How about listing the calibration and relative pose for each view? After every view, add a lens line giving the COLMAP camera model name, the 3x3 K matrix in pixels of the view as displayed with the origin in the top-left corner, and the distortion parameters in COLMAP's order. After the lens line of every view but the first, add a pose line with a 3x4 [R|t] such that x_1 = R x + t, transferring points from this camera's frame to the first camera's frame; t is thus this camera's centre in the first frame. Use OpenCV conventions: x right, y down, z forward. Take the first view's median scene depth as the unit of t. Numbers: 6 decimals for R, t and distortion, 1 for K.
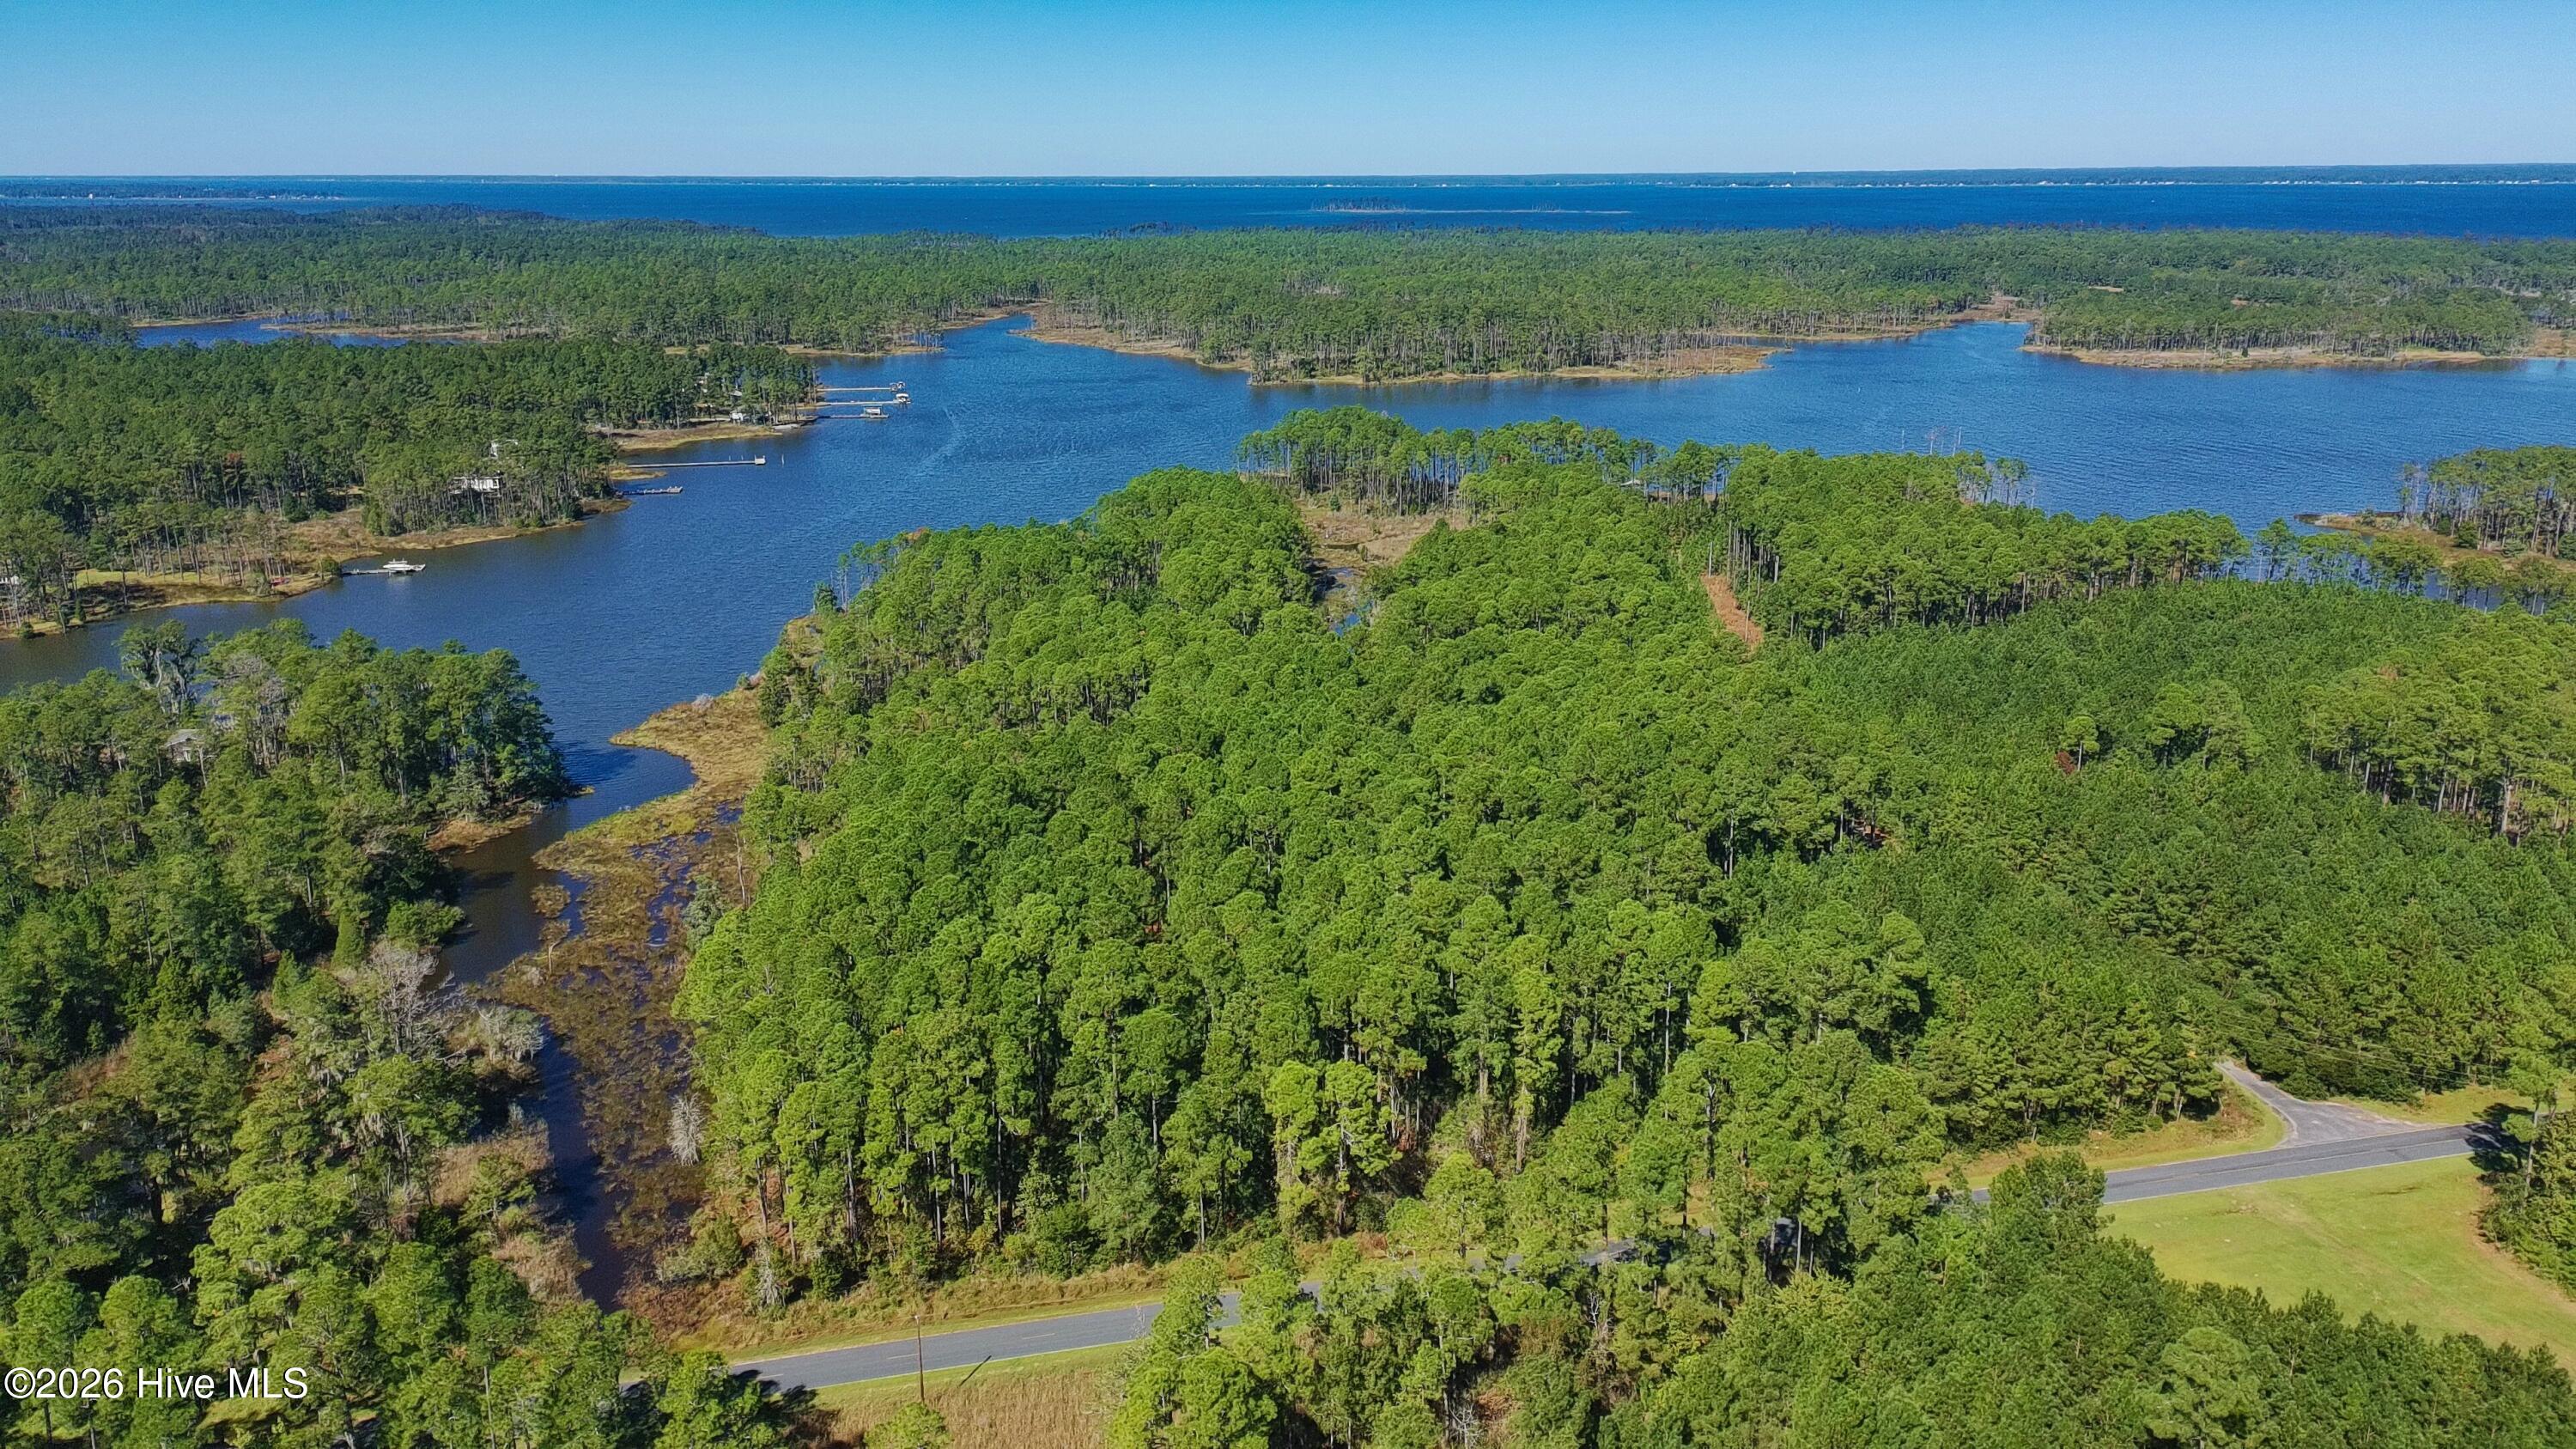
lens RADIAL K [[1946.5, 0, 1288.0], [0, 1946.5, 724.5], [0, 0, 1]] dist [0.083069, -0.077640]
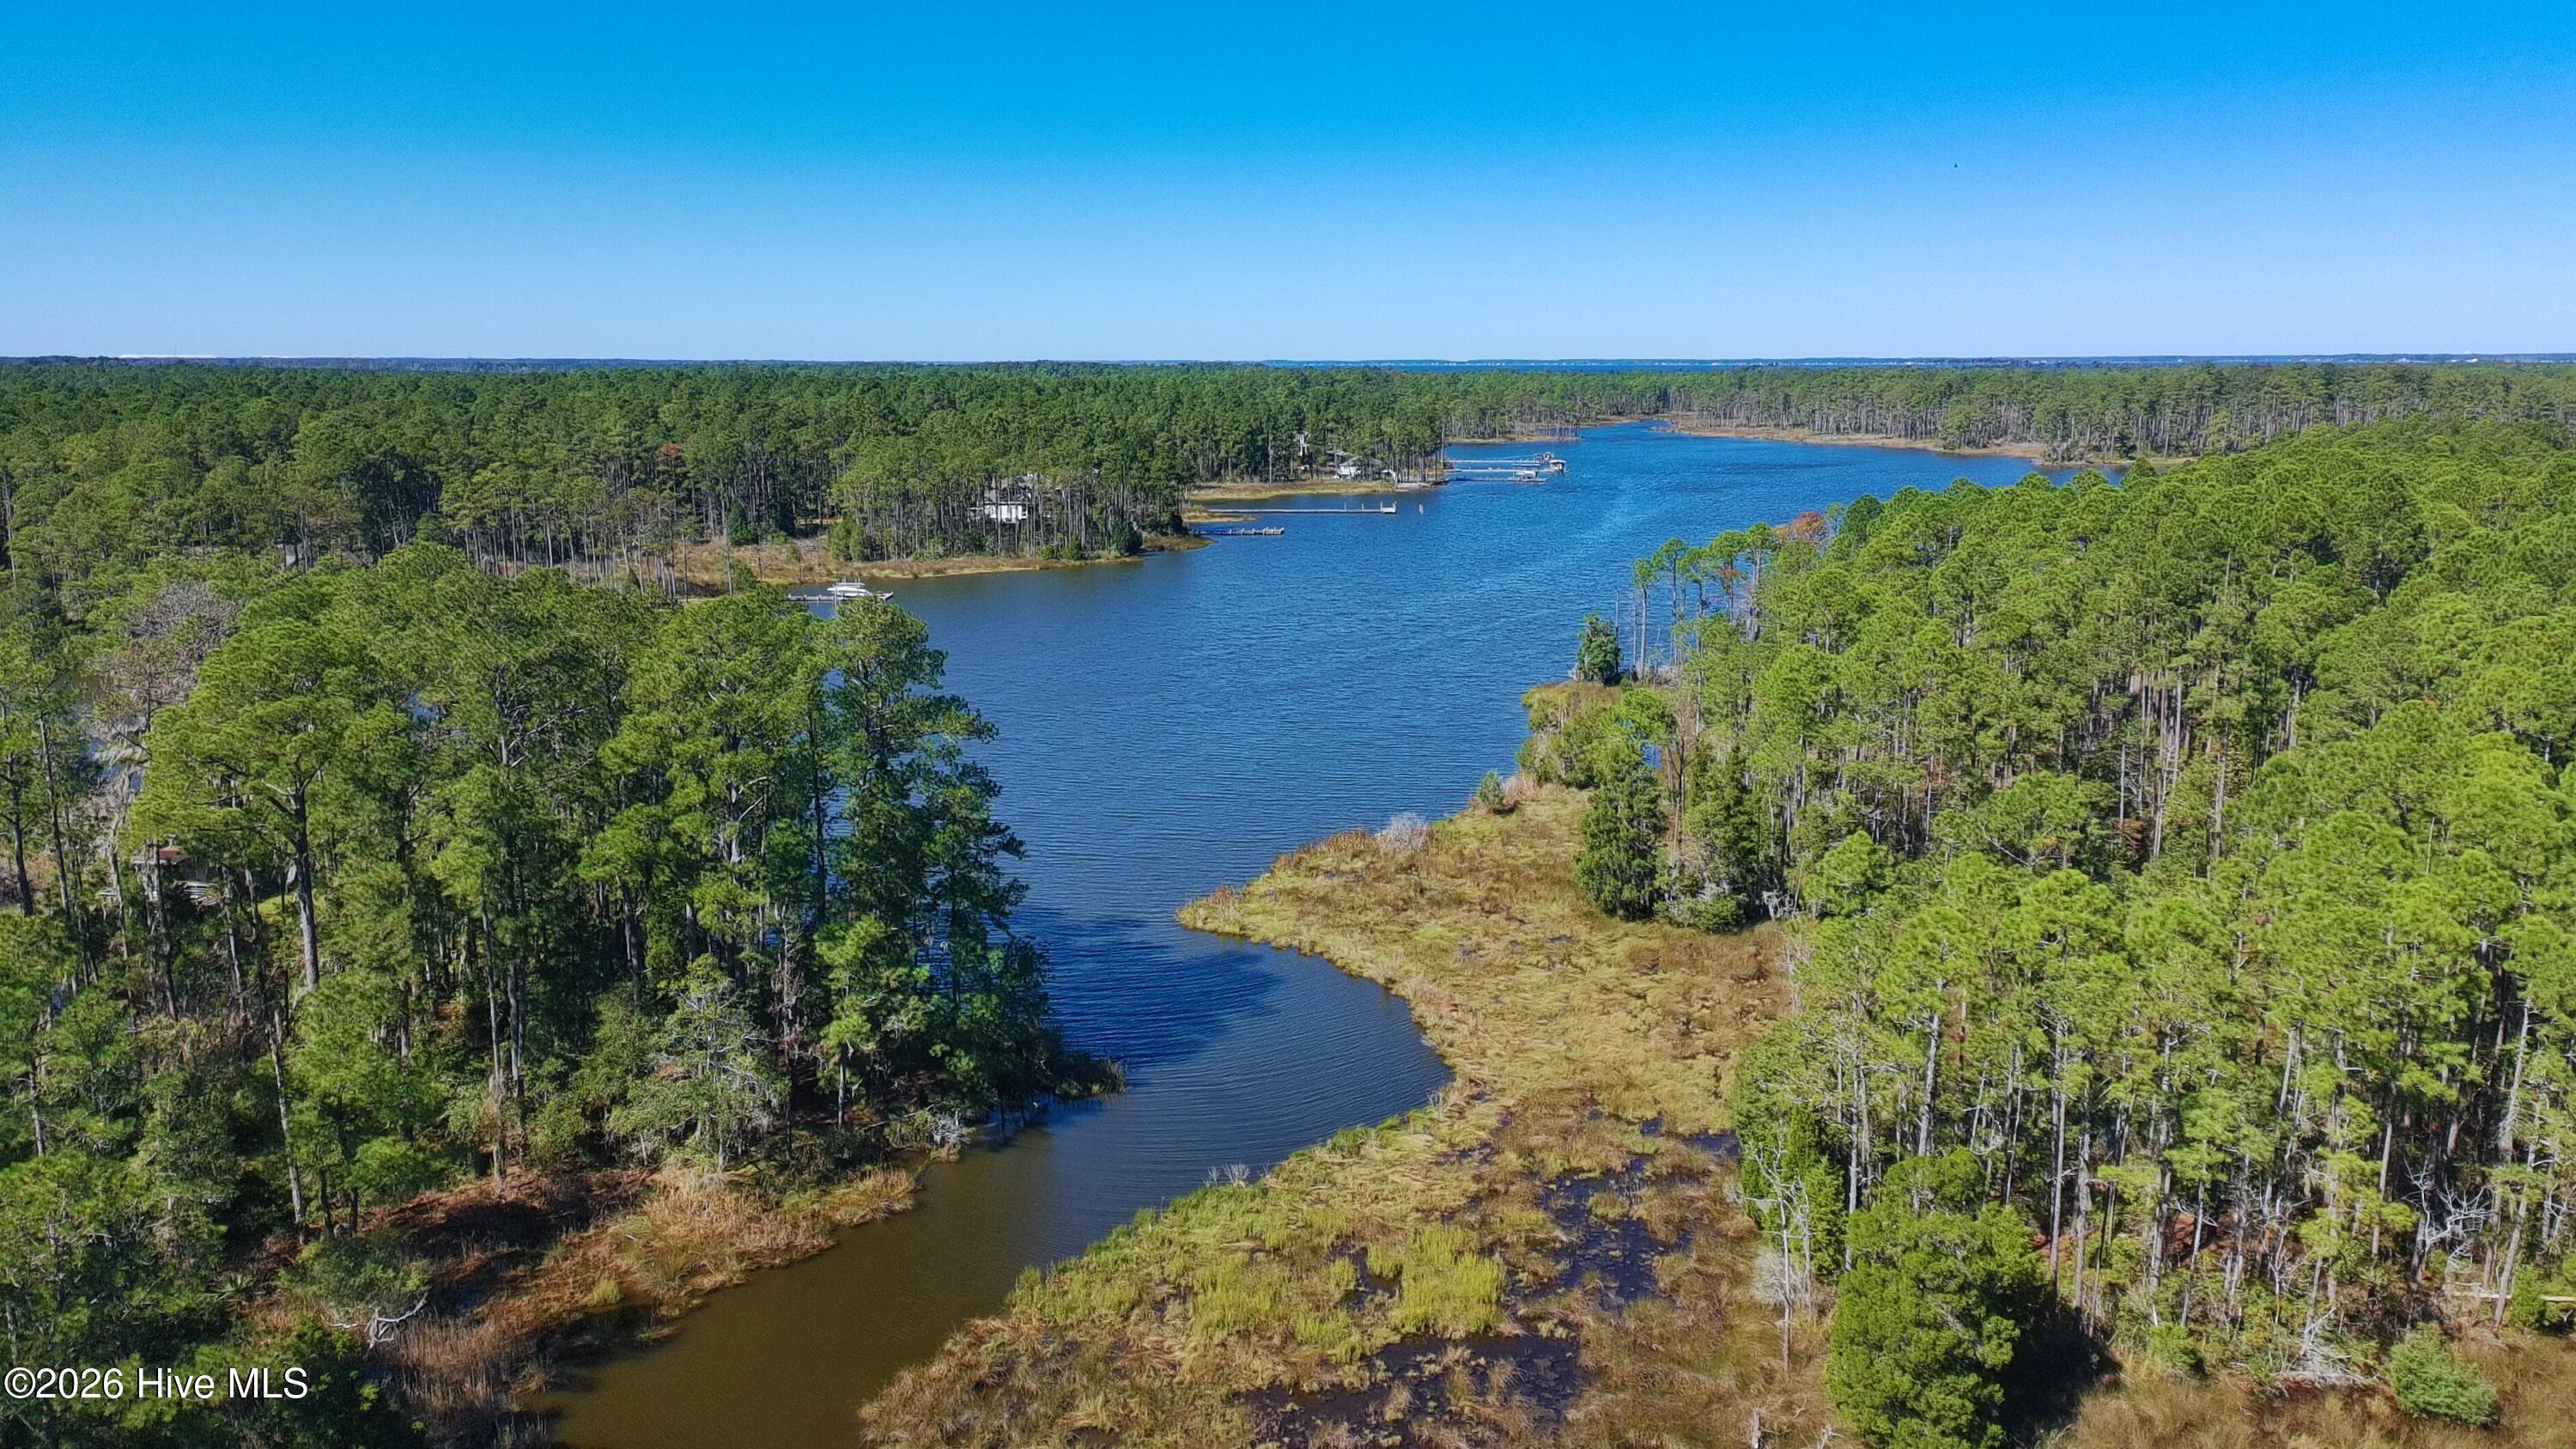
lens RADIAL K [[2028.8, 0, 1288.0], [0, 2028.8, 724.5], [0, 0, 1]] dist [0.054001, 0.003153]
pose [[0.963914, 0.050881, -0.261305, -0.159145], [-0.075206, 0.993629, -0.083942, 0.001756], [0.255369, 0.100565, 0.961599, 0.443871]]
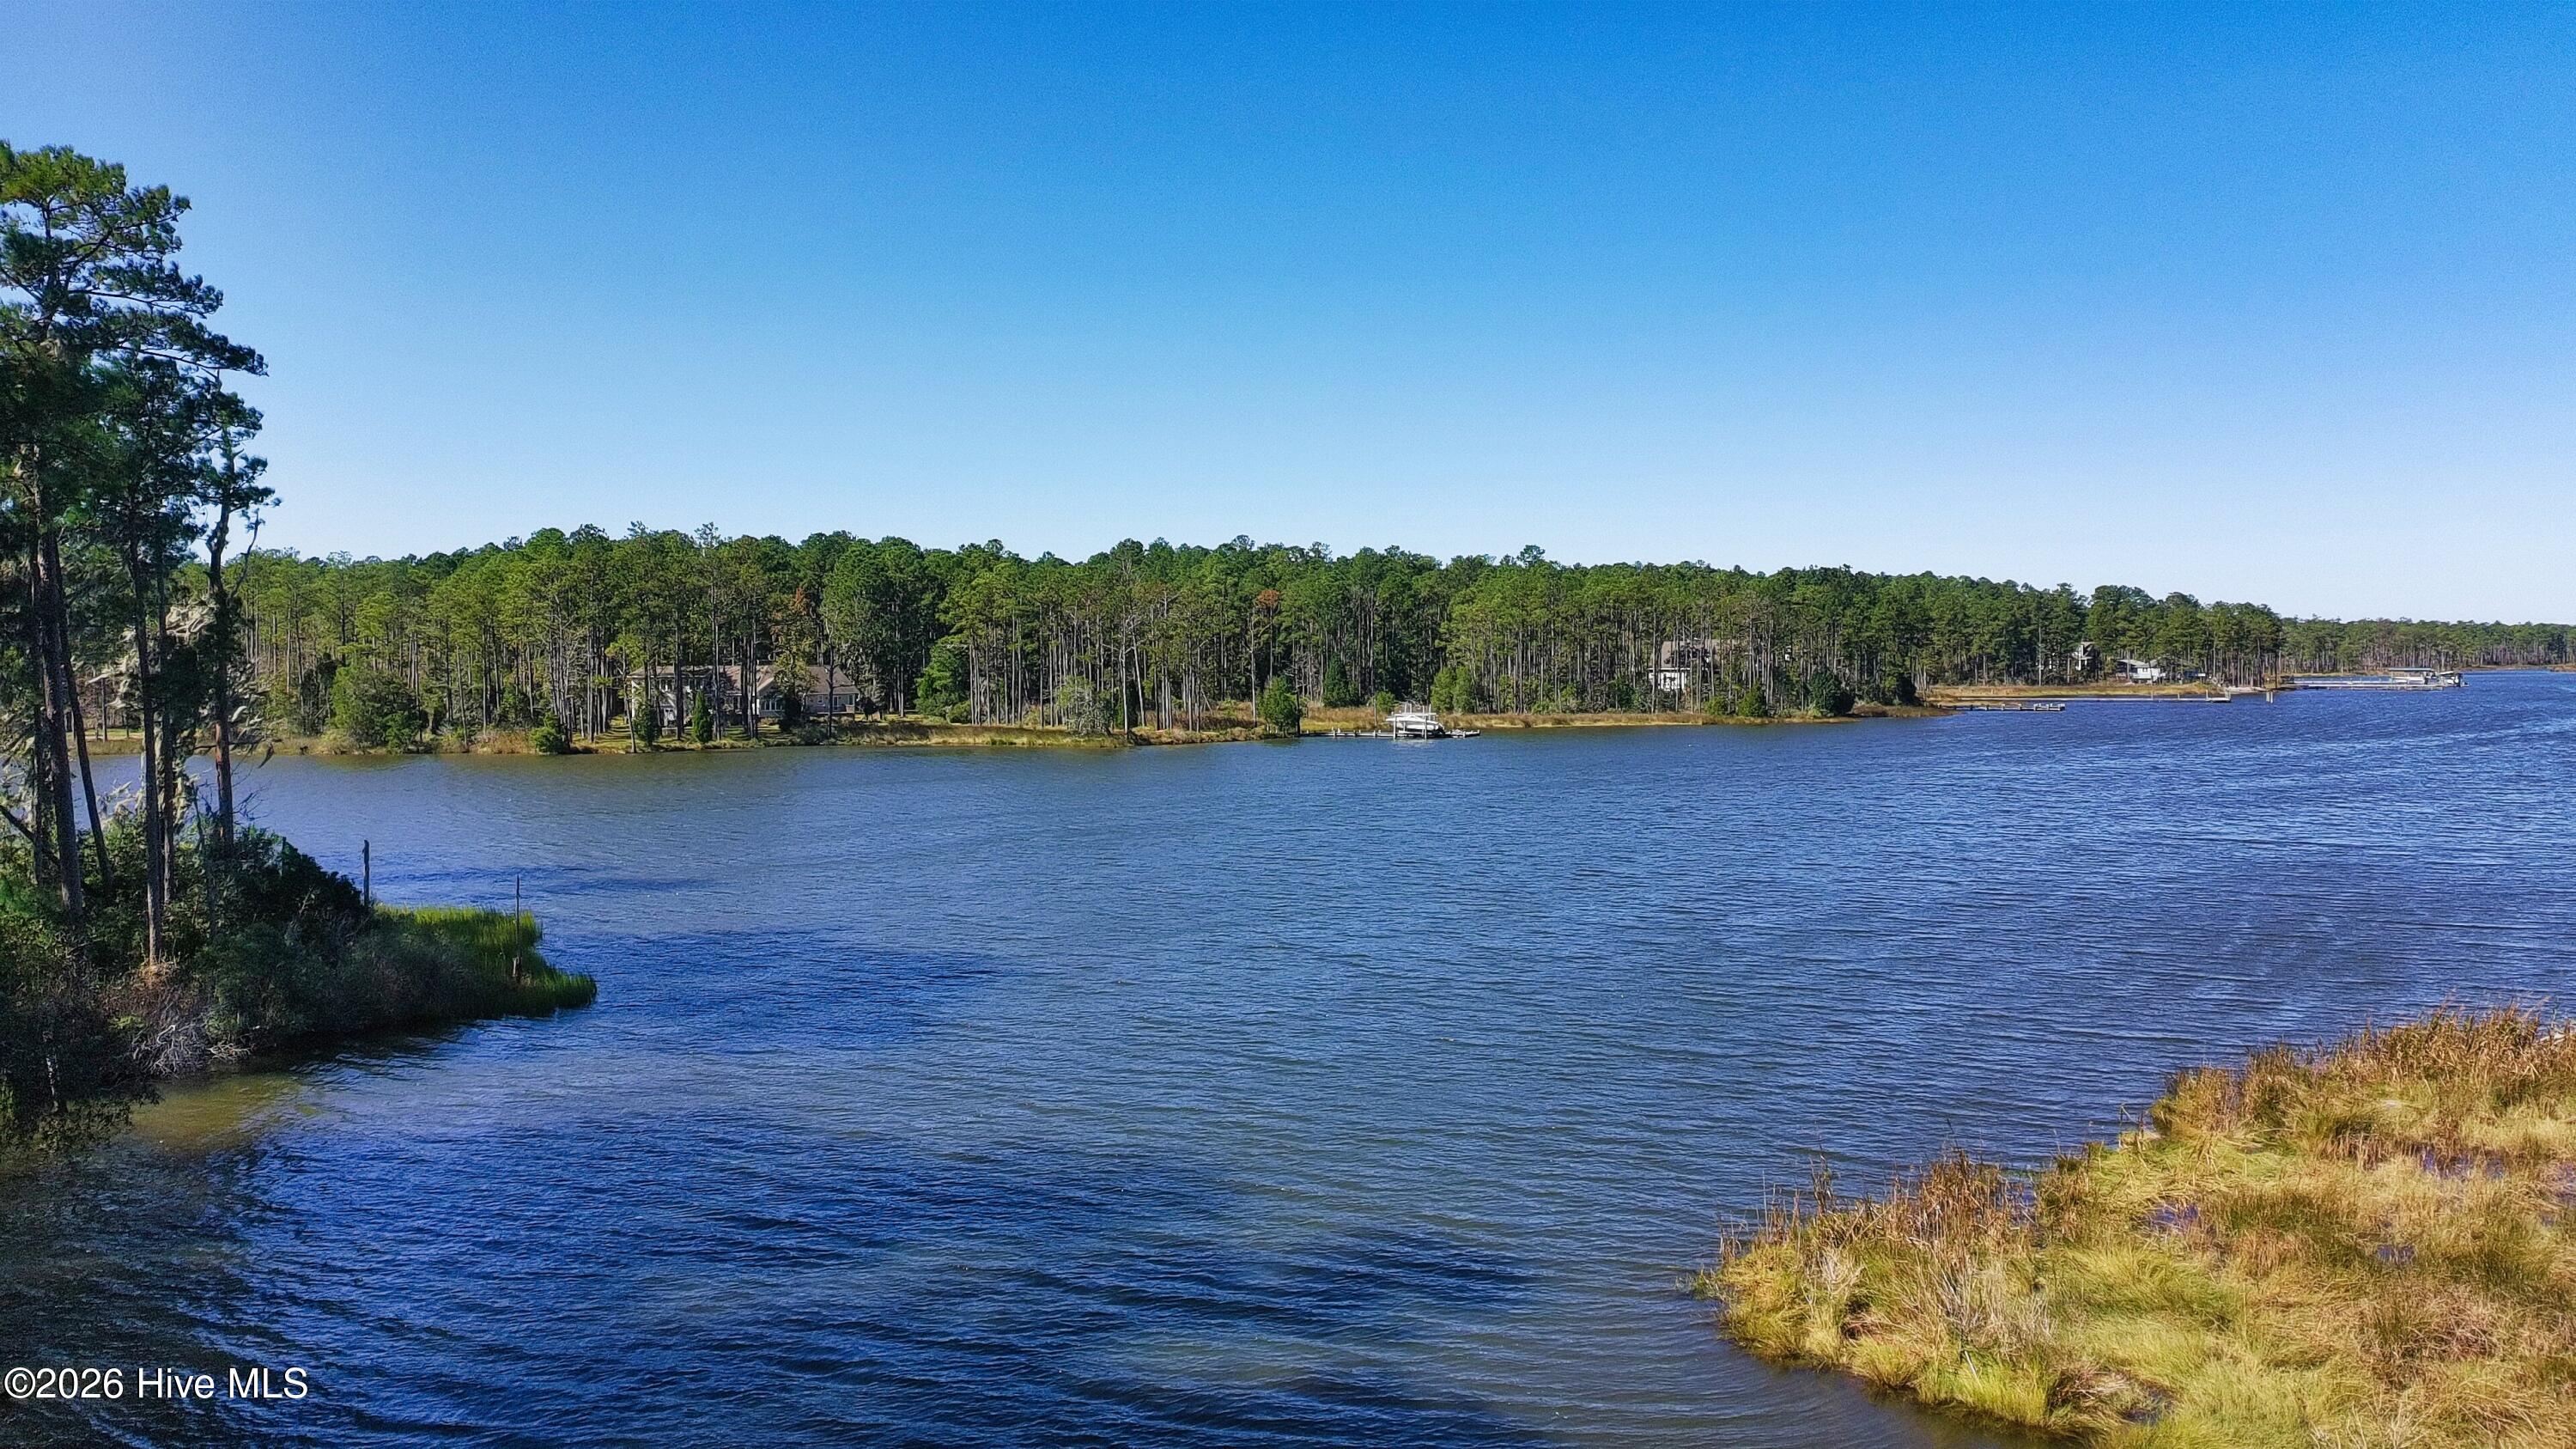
lens RADIAL K [[1981.3, 0, 1301.9], [0, 1981.3, 694.9], [0, 0, 1]] dist [0.062831, 0.002083]
pose [[0.809618, 0.009706, -0.586877, -0.219354], [-0.155566, 0.967654, -0.198607, 0.002688], [0.565966, 0.252094, 0.784940, 0.647489]]
